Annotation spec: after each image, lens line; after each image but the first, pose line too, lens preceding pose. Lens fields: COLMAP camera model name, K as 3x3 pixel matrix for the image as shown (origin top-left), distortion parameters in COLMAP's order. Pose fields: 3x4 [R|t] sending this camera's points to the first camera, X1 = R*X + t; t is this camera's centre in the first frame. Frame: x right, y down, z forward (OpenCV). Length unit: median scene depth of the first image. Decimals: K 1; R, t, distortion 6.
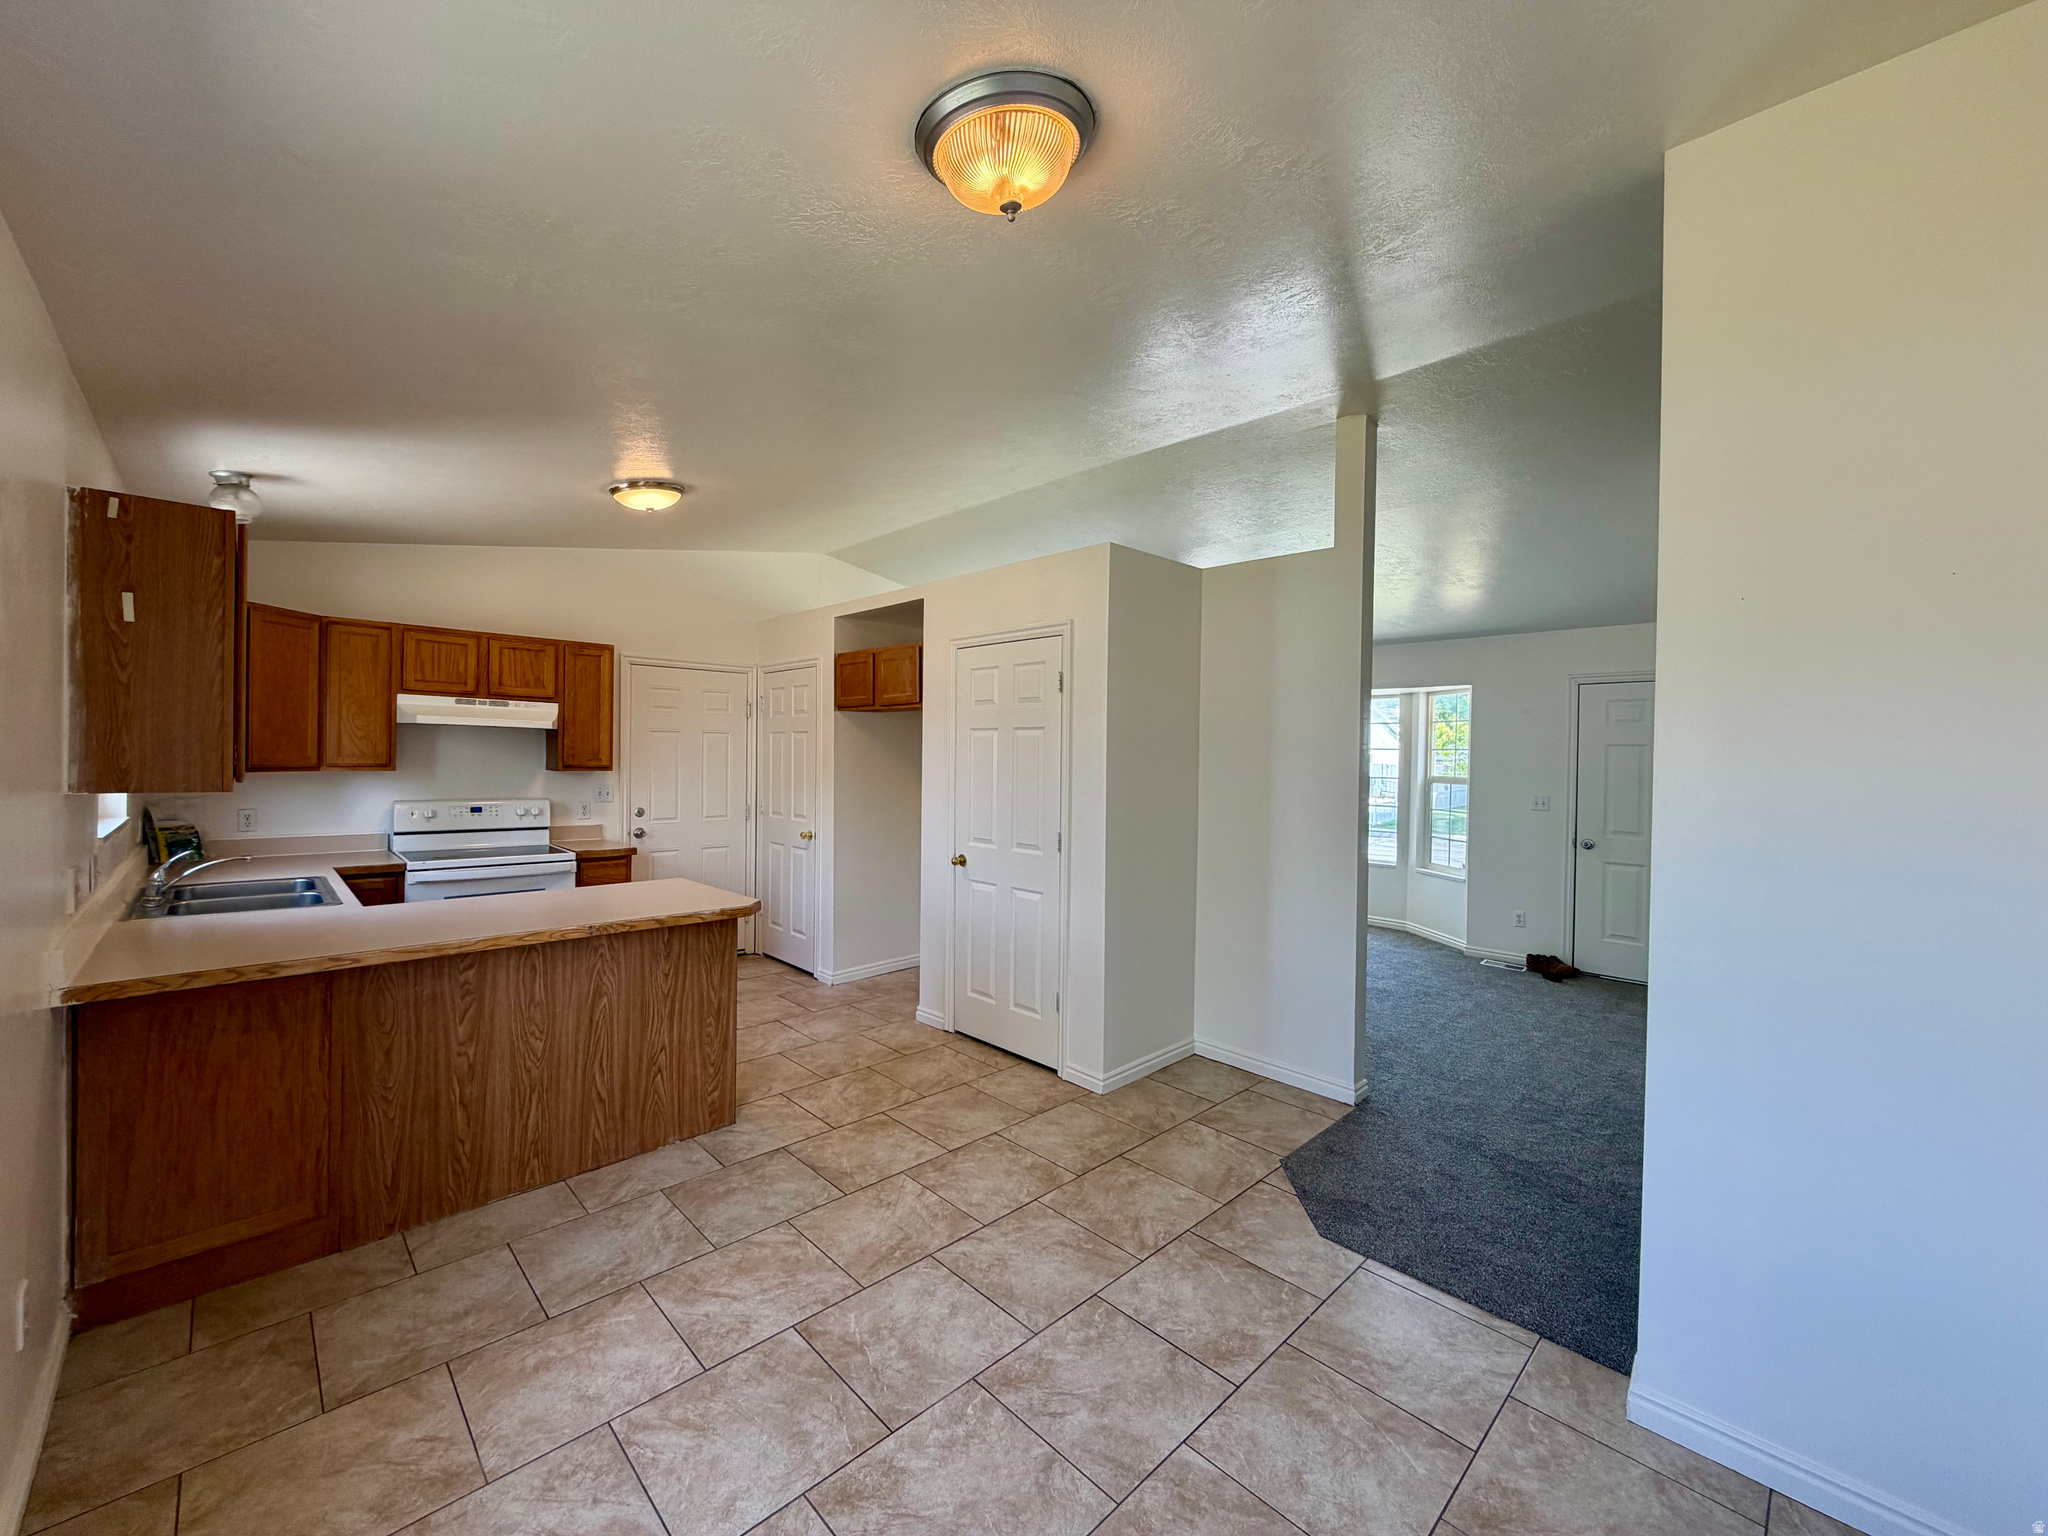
lens RADIAL K [[812.4, 0, 1018.3], [0, 812.4, 766.6], [0, 0, 1]] dist [0.001436, -0.000241]
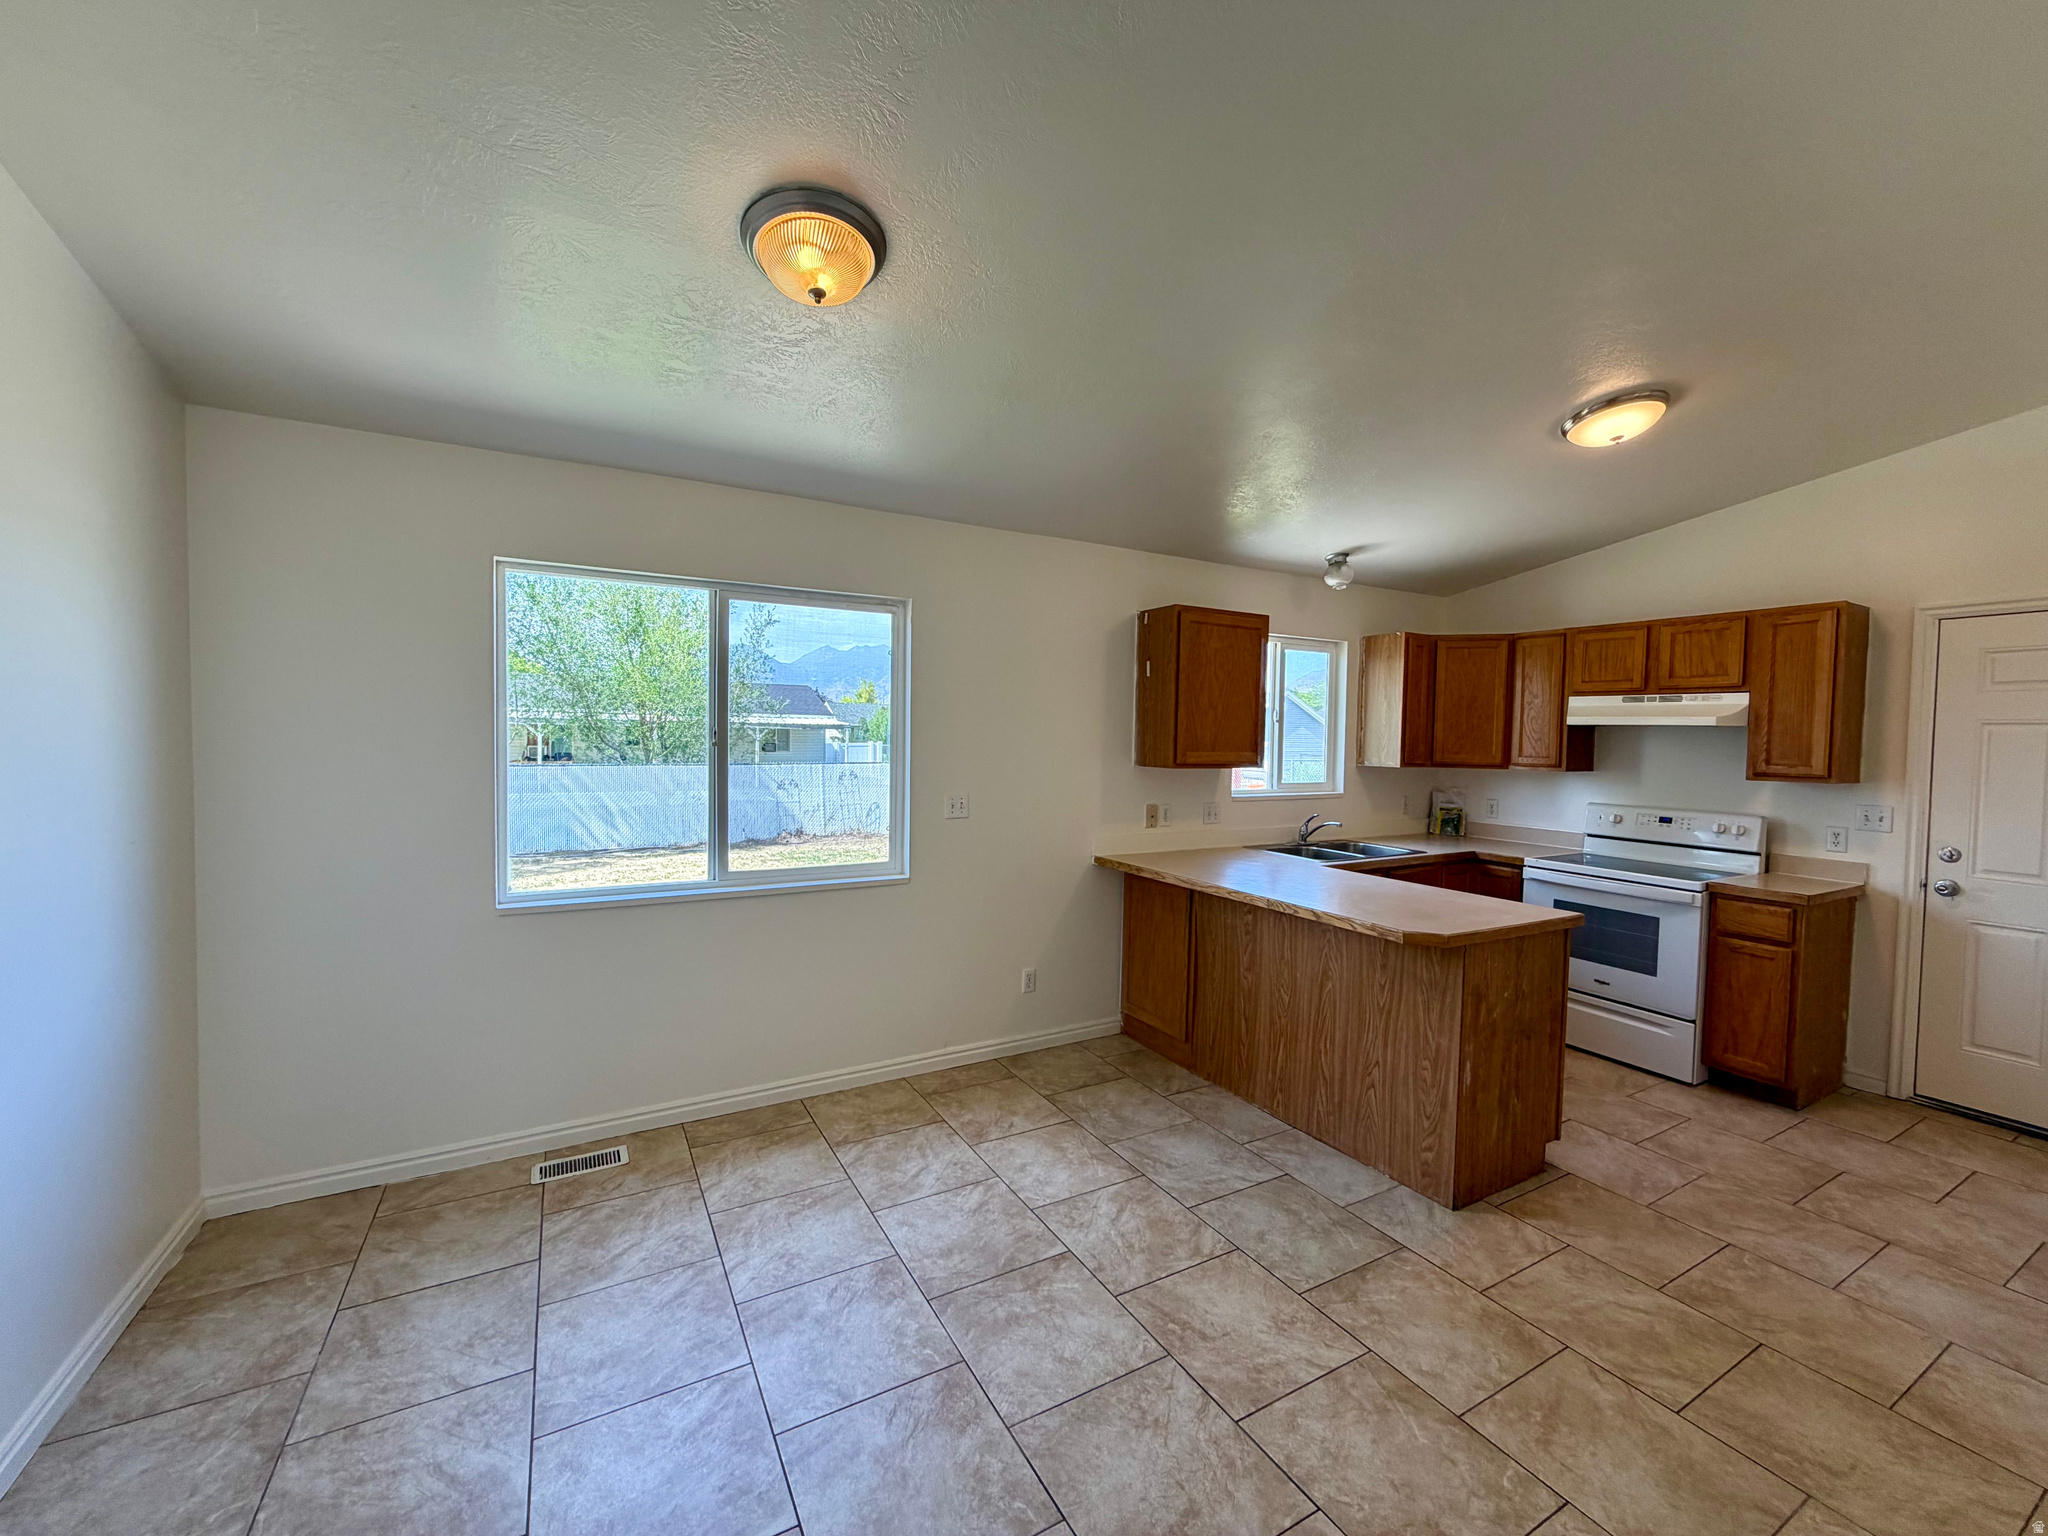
lens RADIAL K [[812.4, 0, 1018.3], [0, 812.4, 766.6], [0, 0, 1]] dist [0.001436, -0.000241]
pose [[-0.254548, 0.014032, -0.966958, 0.416952], [-0.035521, 0.999084, 0.023849, -0.001323], [0.966408, 0.040418, -0.253816, 0.607775]]
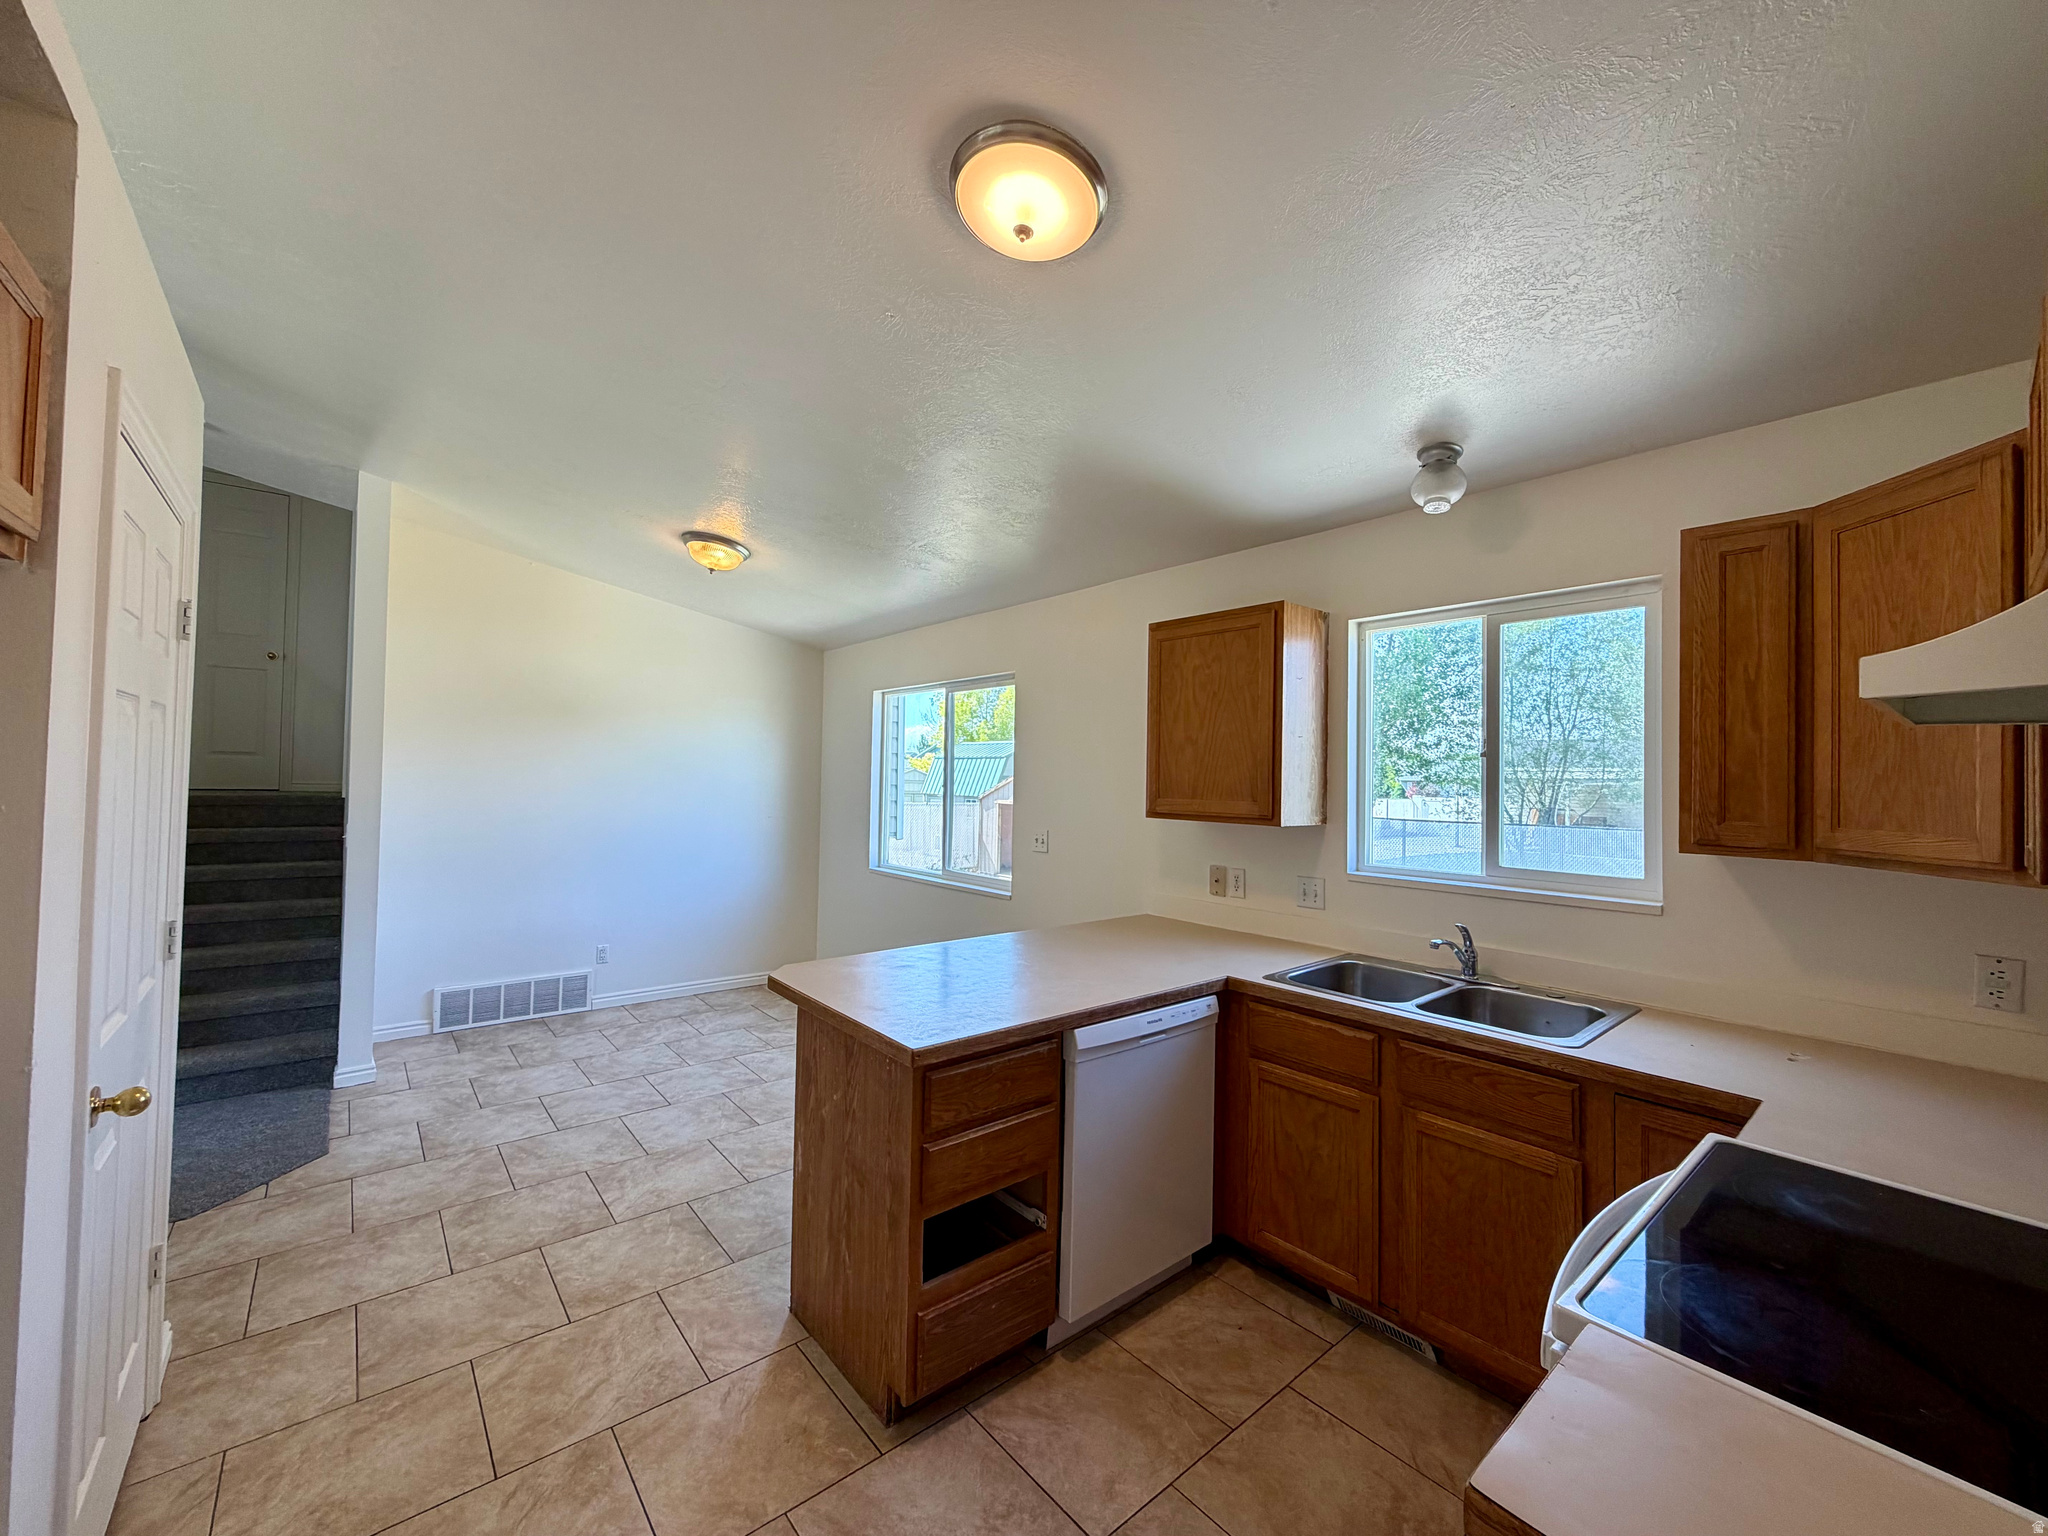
lens RADIAL K [[812.4, 0, 1018.3], [0, 812.4, 766.6], [0, 0, 1]] dist [0.001436, -0.000241]
pose [[-0.996708, -0.035147, 0.073056, -0.457103], [-0.035049, 0.999382, 0.002619, -0.030137], [-0.073103, 0.000050, -0.997324, 1.330808]]
